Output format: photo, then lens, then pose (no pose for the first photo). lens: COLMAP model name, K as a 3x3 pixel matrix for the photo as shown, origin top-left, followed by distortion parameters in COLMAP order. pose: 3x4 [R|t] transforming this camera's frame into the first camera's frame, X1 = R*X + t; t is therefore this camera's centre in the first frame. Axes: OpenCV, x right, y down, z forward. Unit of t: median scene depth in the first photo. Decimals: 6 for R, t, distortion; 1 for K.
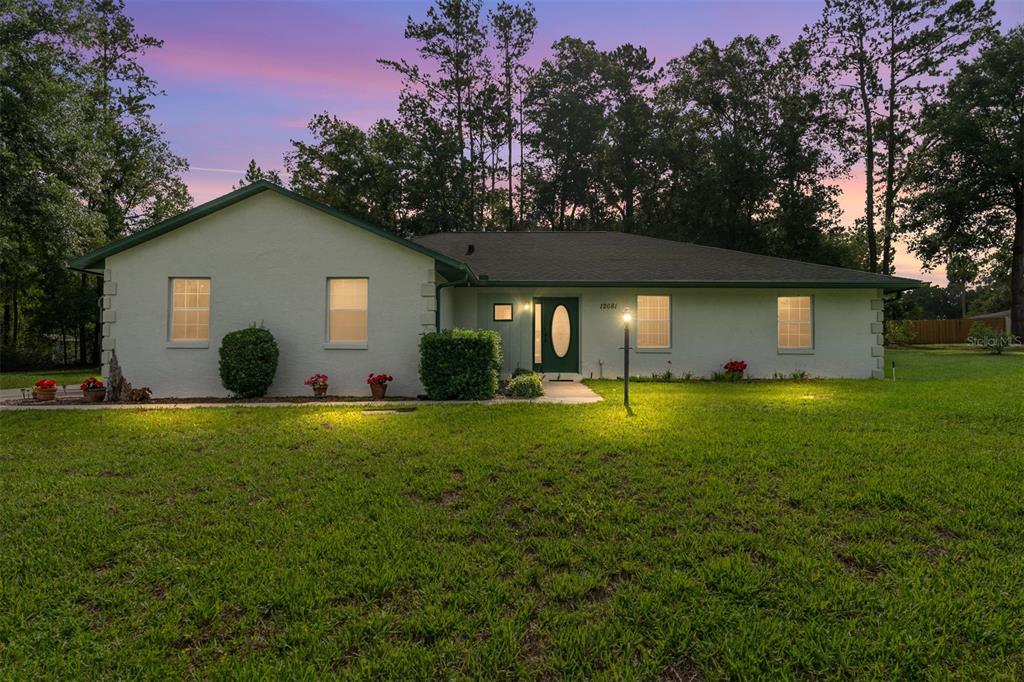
lens RADIAL K [[533.7, 0, 512.0], [0, 533.7, 341.0], [0, 0, 1]] dist [0.019112, 0.000846]
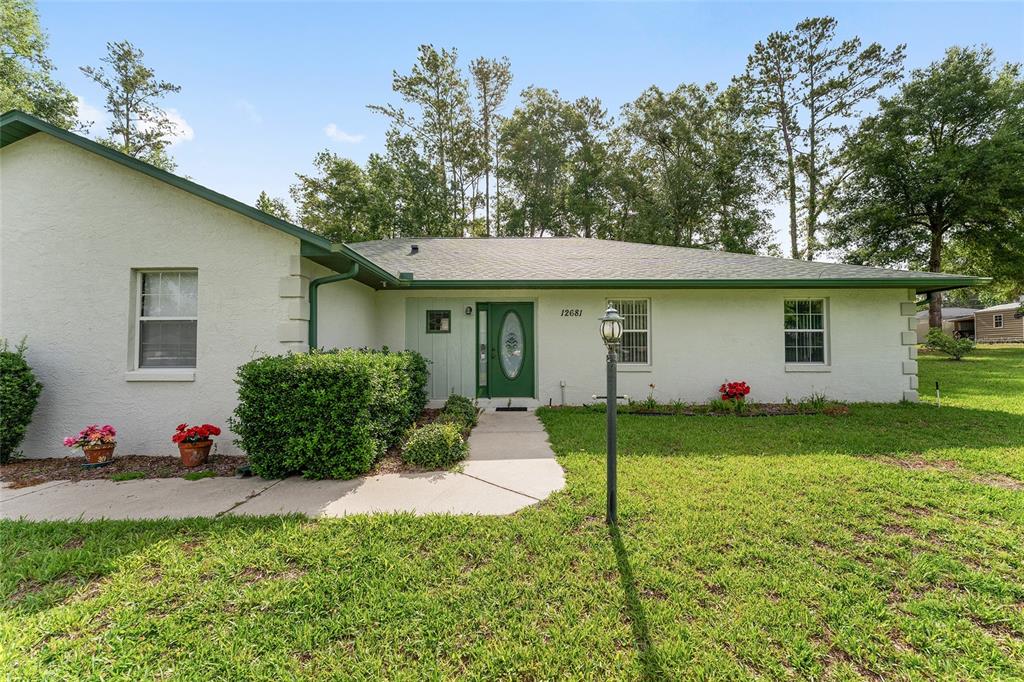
lens RADIAL K [[409.6, 0, 512.0], [0, 409.6, 341.0], [0, 0, 1]] dist [-0.001214, -0.000091]
pose [[0.999449, -0.008519, 0.032075, 0.025510], [0.008769, 0.999932, -0.007639, -0.007021], [-0.032008, 0.007916, 0.999456, 0.139334]]
